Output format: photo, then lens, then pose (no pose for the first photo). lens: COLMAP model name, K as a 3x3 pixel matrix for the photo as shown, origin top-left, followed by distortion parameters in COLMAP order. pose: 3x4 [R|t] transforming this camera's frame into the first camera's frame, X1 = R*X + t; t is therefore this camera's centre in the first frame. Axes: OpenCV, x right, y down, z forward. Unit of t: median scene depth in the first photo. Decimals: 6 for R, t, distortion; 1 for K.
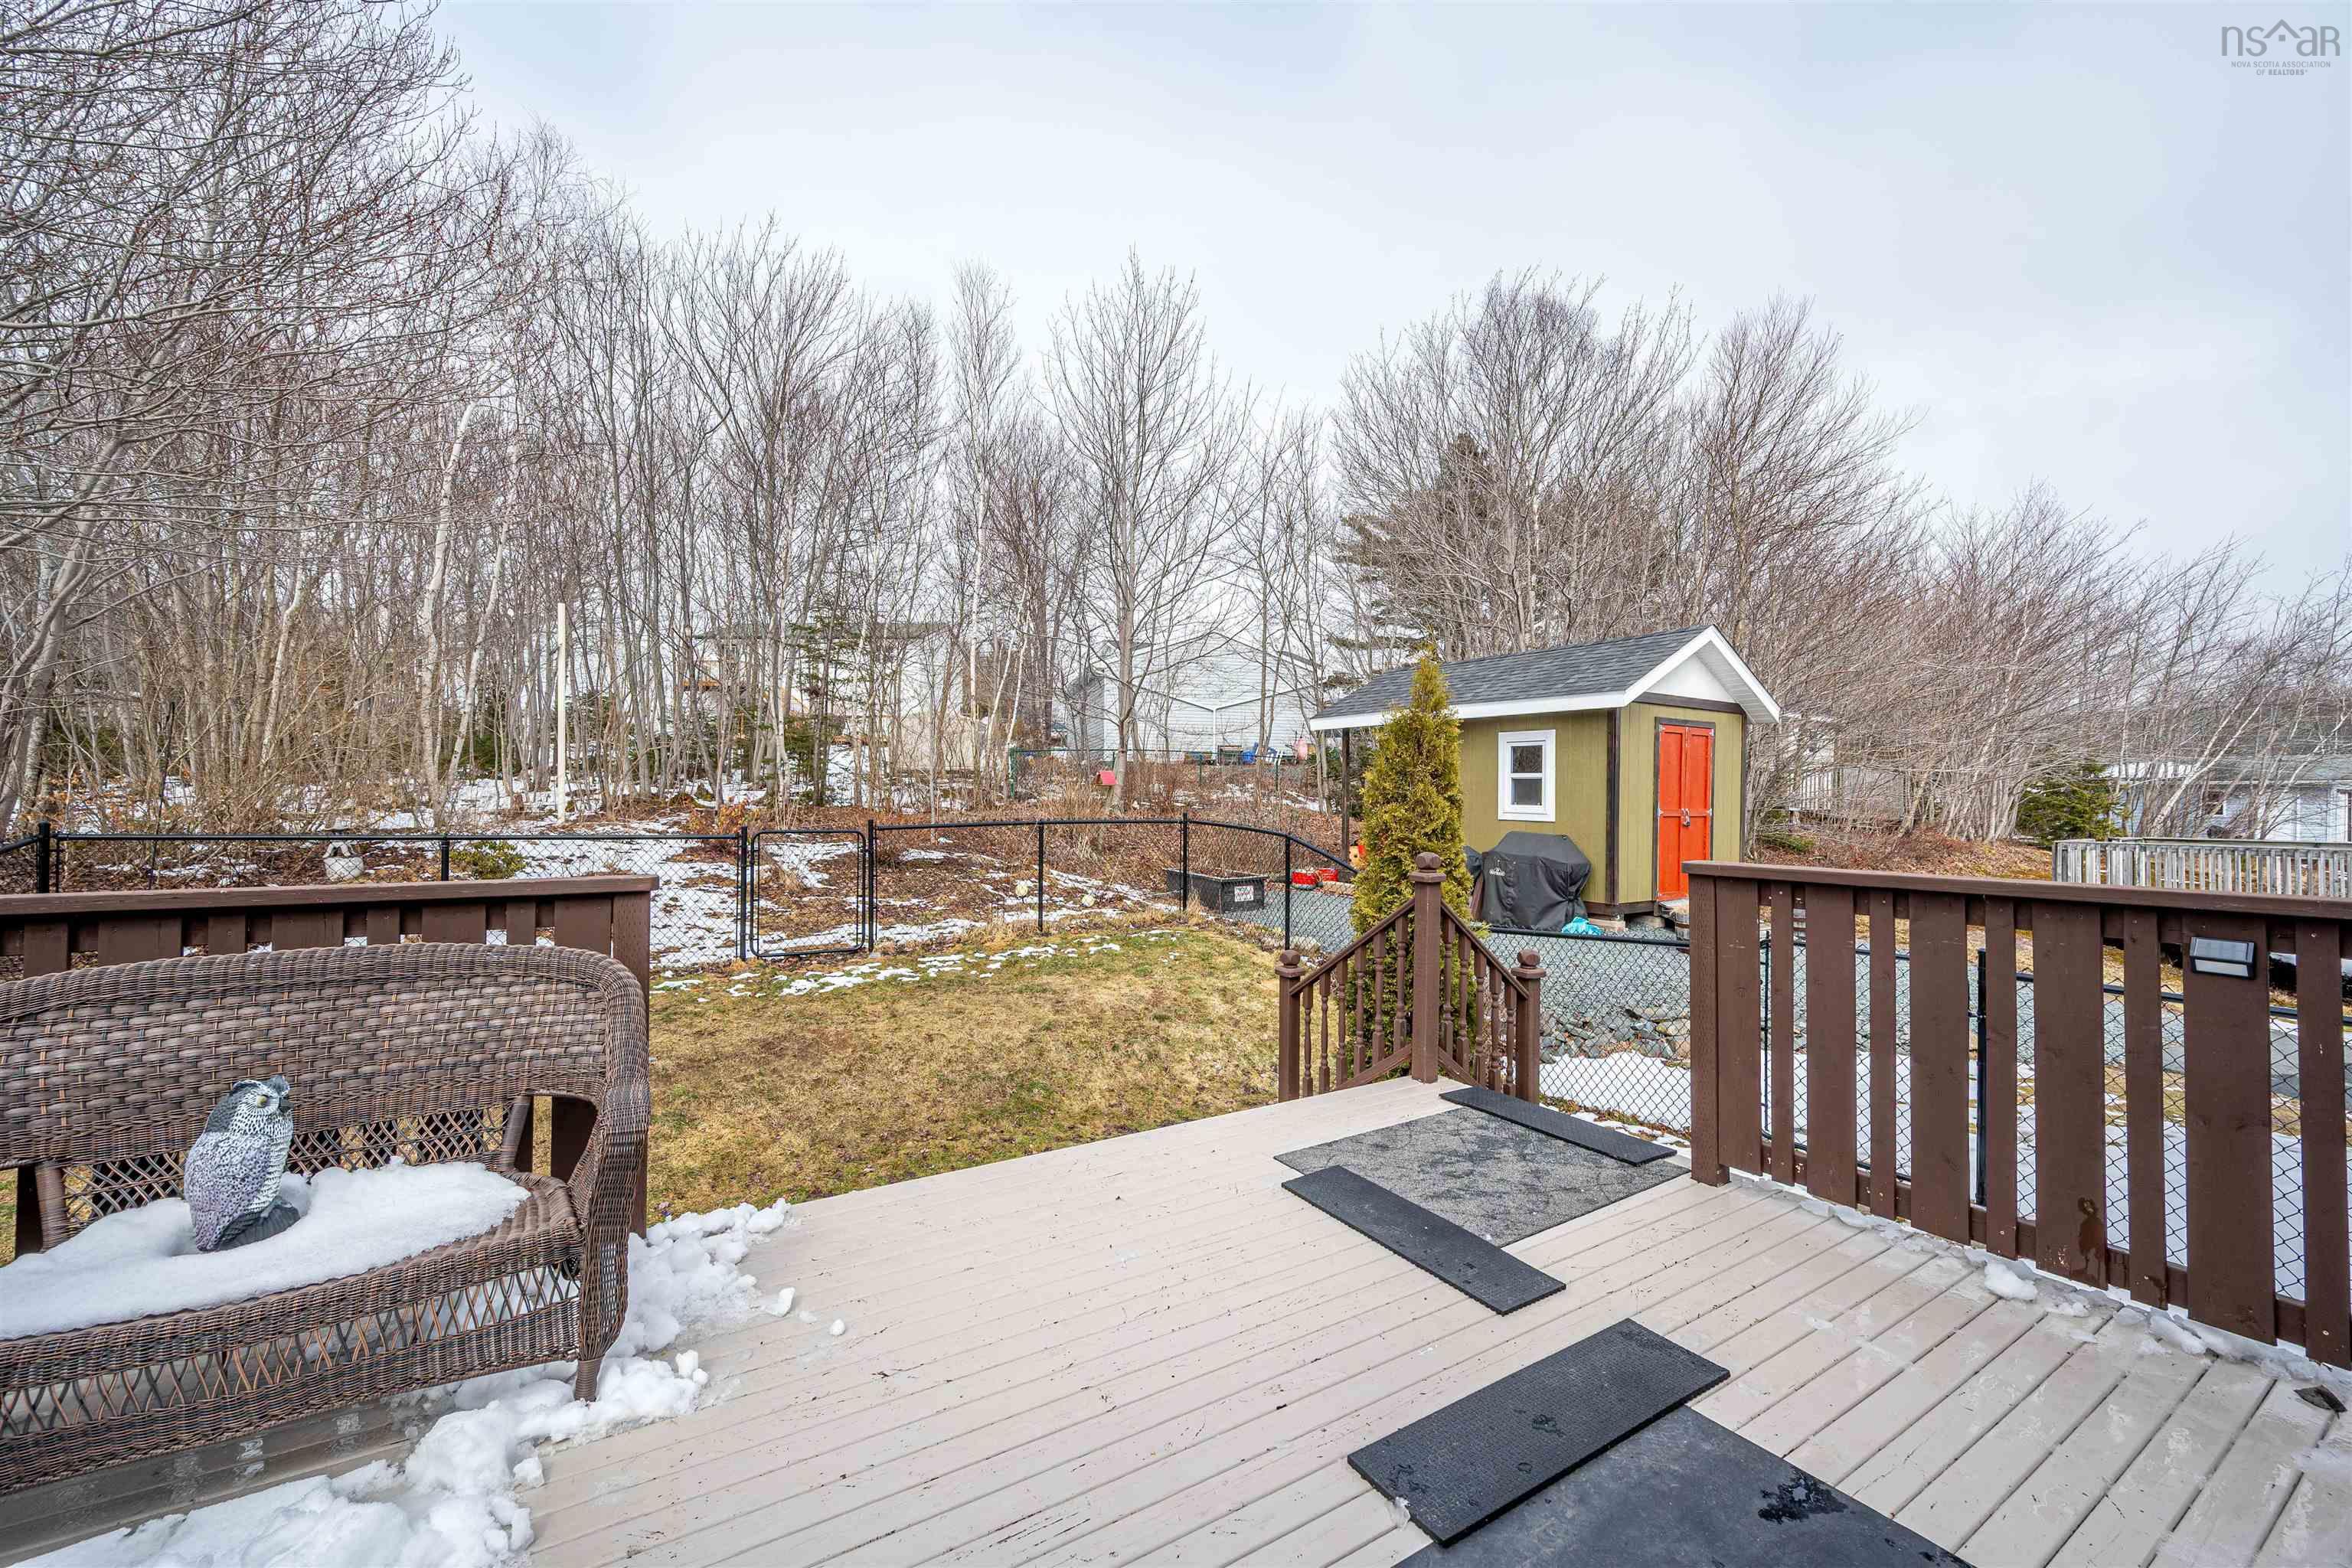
lens RADIAL K [[906.1, 0, 1182.2], [0, 906.1, 766.5], [0, 0, 1]] dist [-0.001132, -0.000313]
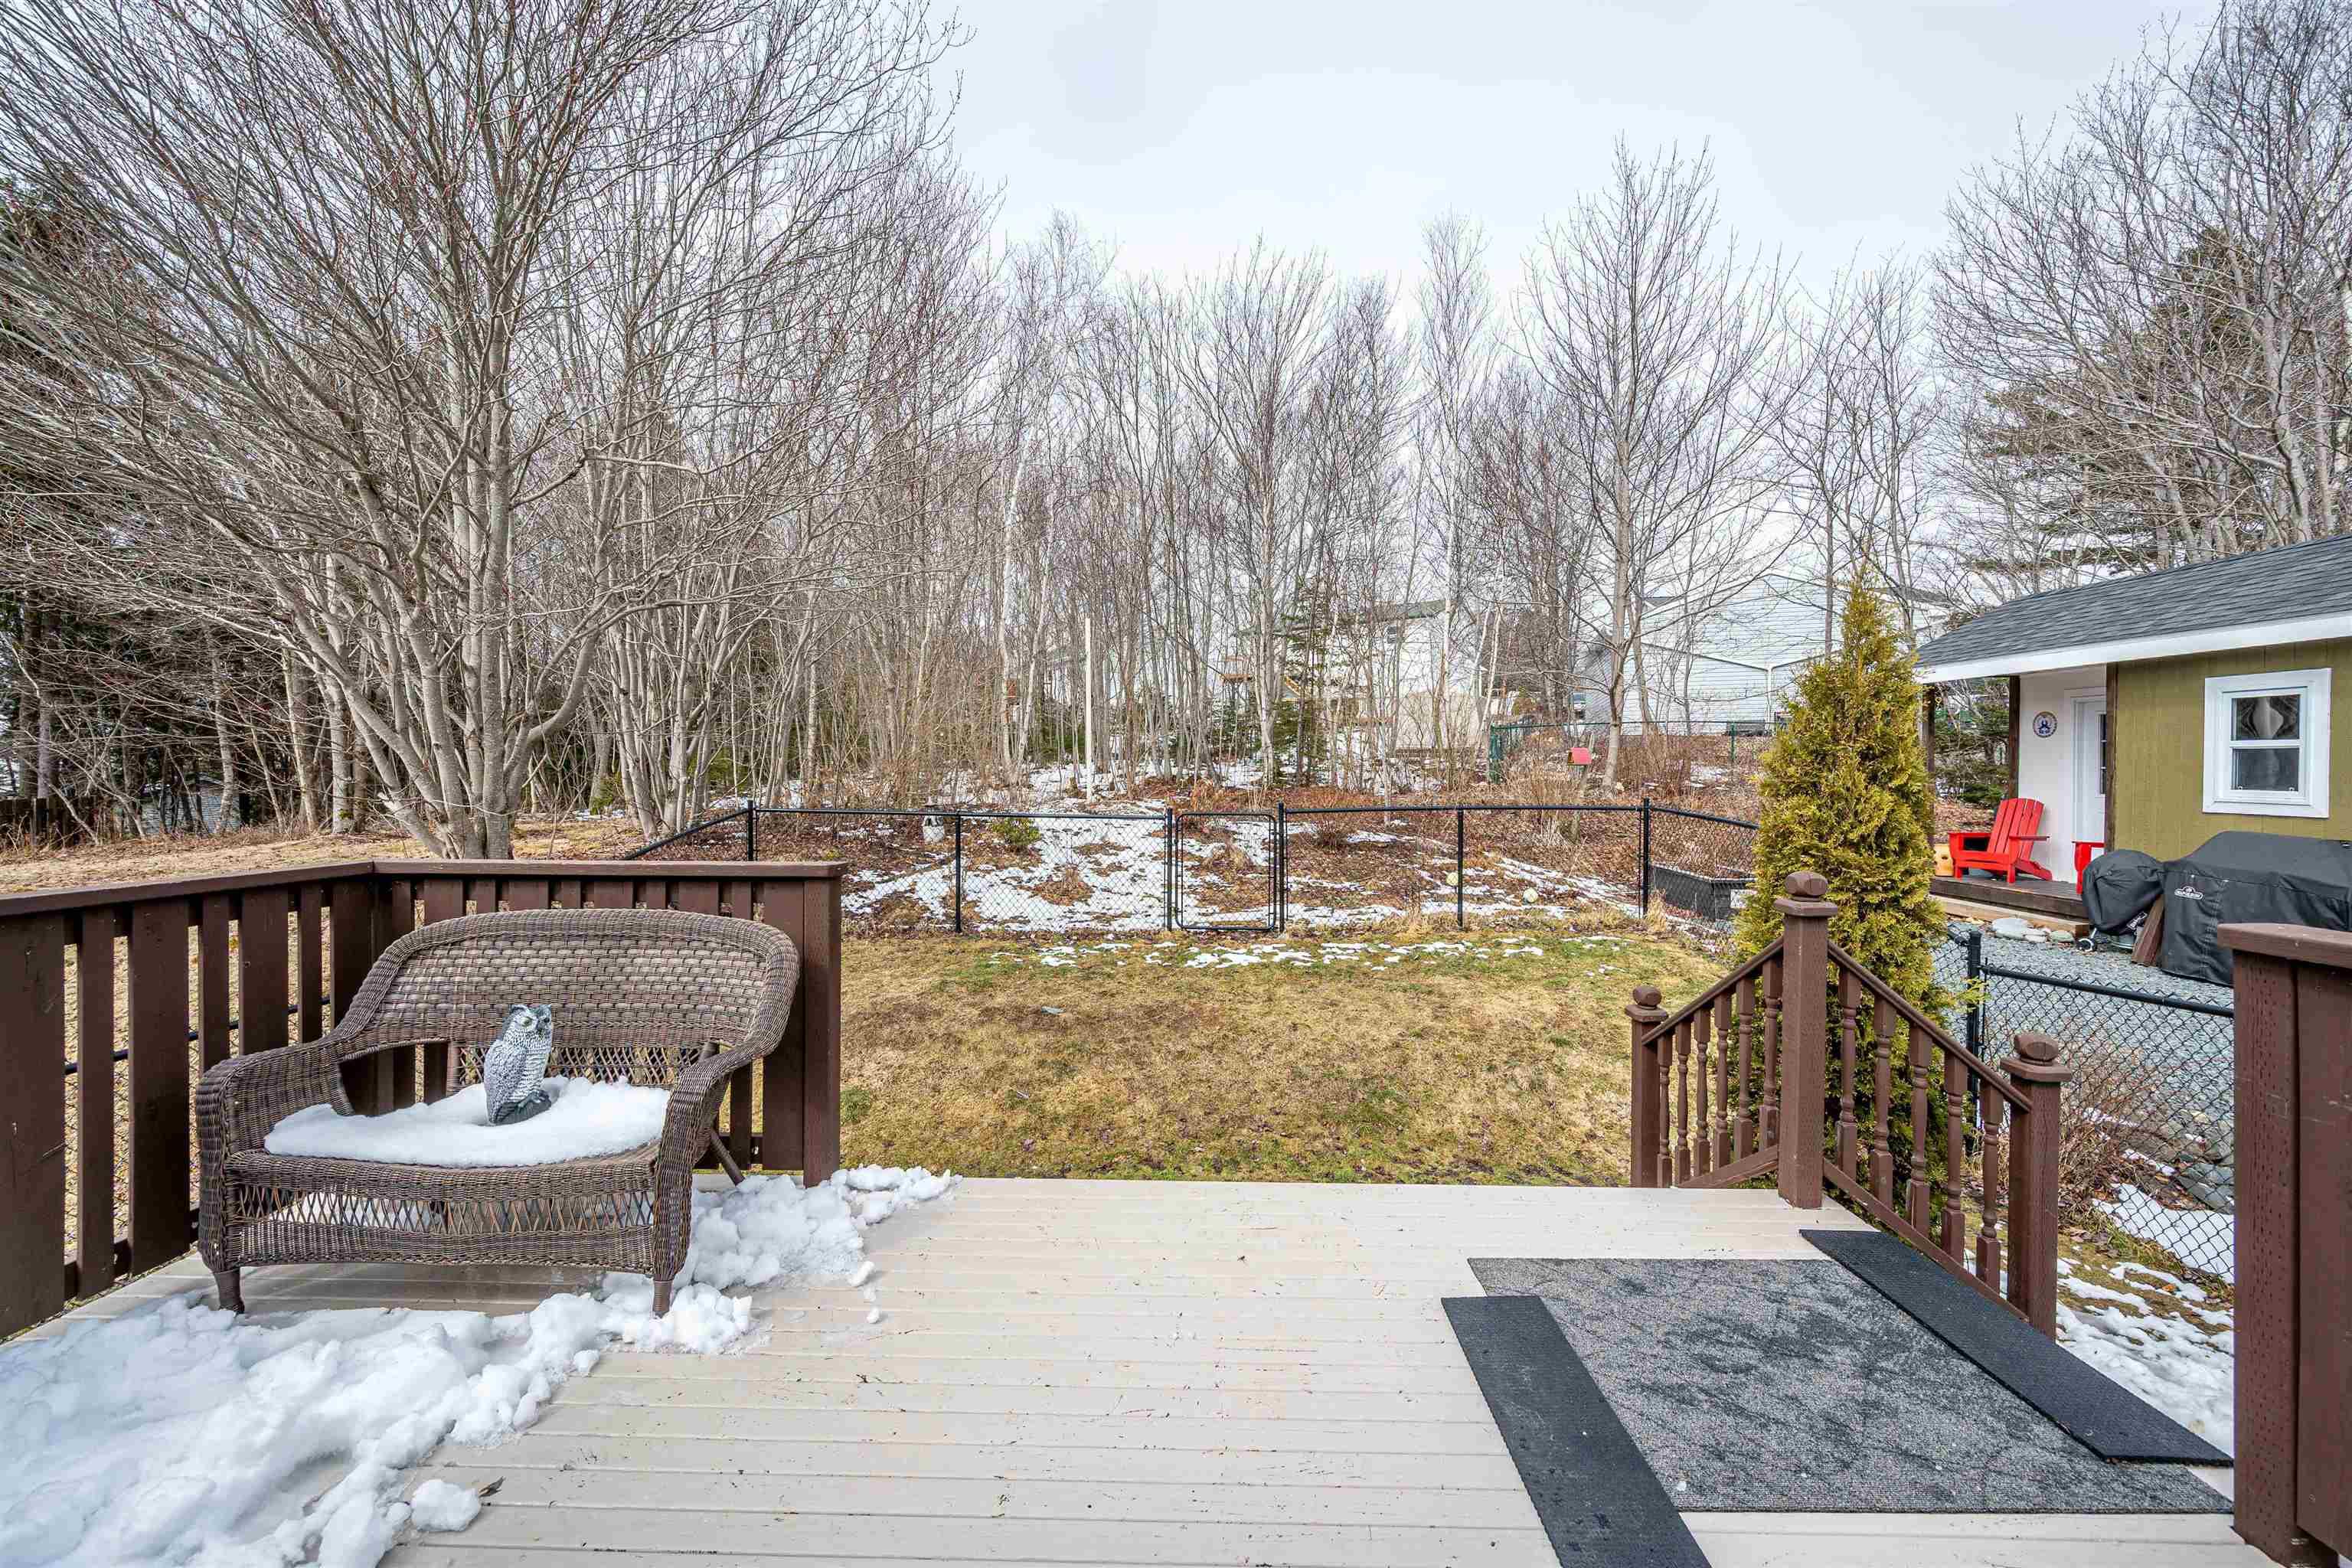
lens RADIAL K [[906.1, 0, 1182.2], [0, 906.1, 766.5], [0, 0, 1]] dist [-0.001132, -0.000313]
pose [[0.841237, -0.009578, -0.540582, 0.150929], [0.022742, 0.999585, 0.017680, -0.004120], [0.540188, -0.027167, 0.841105, 0.108515]]
